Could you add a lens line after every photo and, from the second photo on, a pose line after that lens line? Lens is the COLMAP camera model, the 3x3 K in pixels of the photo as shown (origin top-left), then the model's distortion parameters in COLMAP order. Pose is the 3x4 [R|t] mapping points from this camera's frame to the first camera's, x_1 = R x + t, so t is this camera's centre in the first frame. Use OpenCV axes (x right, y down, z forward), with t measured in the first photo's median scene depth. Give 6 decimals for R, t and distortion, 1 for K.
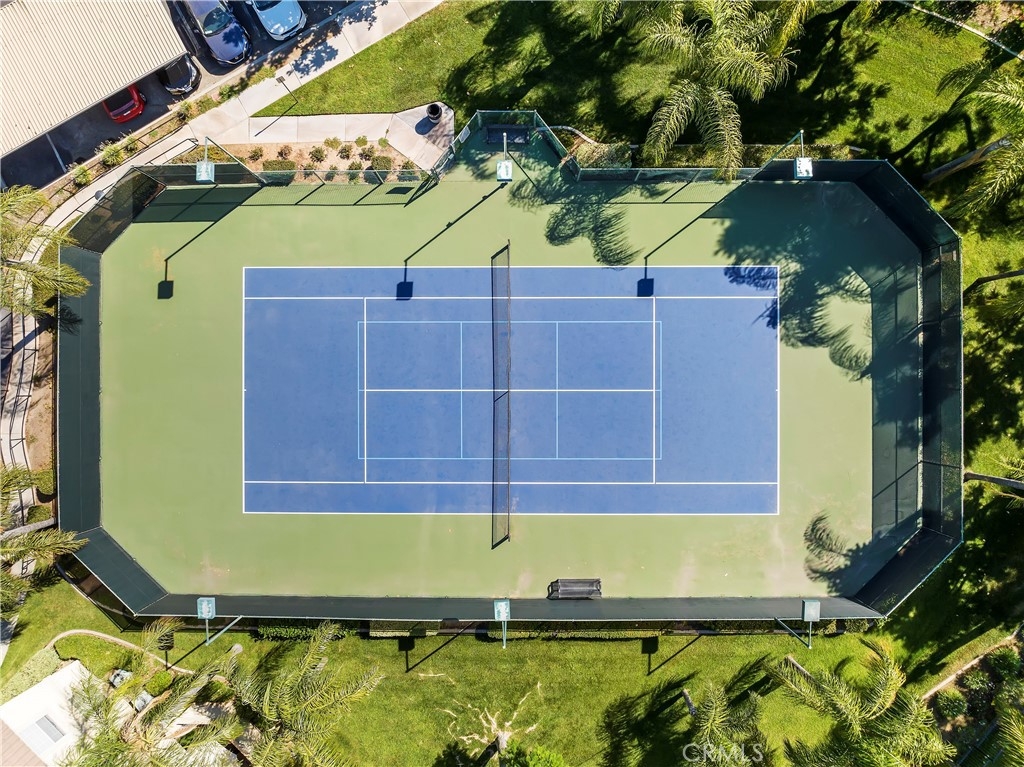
lens RADIAL K [[716.5, 0, 513.3], [0, 716.5, 382.3], [0, 0, 1]] dist [-0.034214, -0.001545]
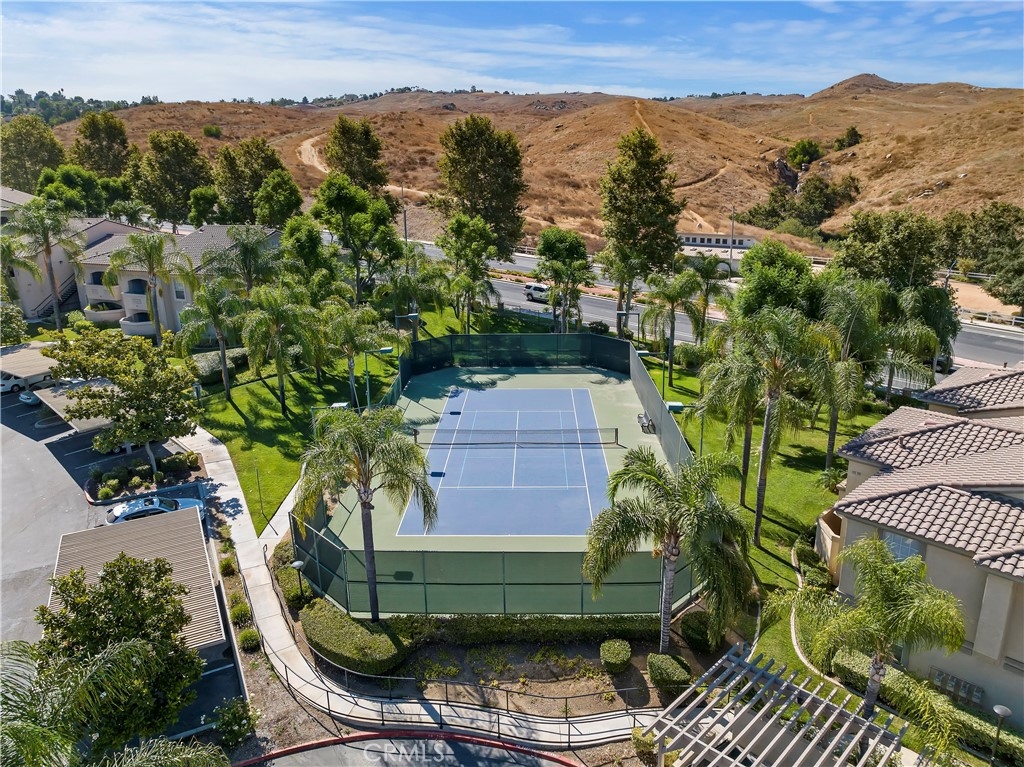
lens RADIAL K [[716.5, 0, 513.8], [0, 716.5, 384.1], [0, 0, 1]] dist [-0.034214, -0.001545]
pose [[0.029547, -0.281790, 0.959021, -1.354704], [0.999528, 0.000223, -0.030729, 0.050544], [0.008446, 0.959476, 0.281664, 0.475759]]
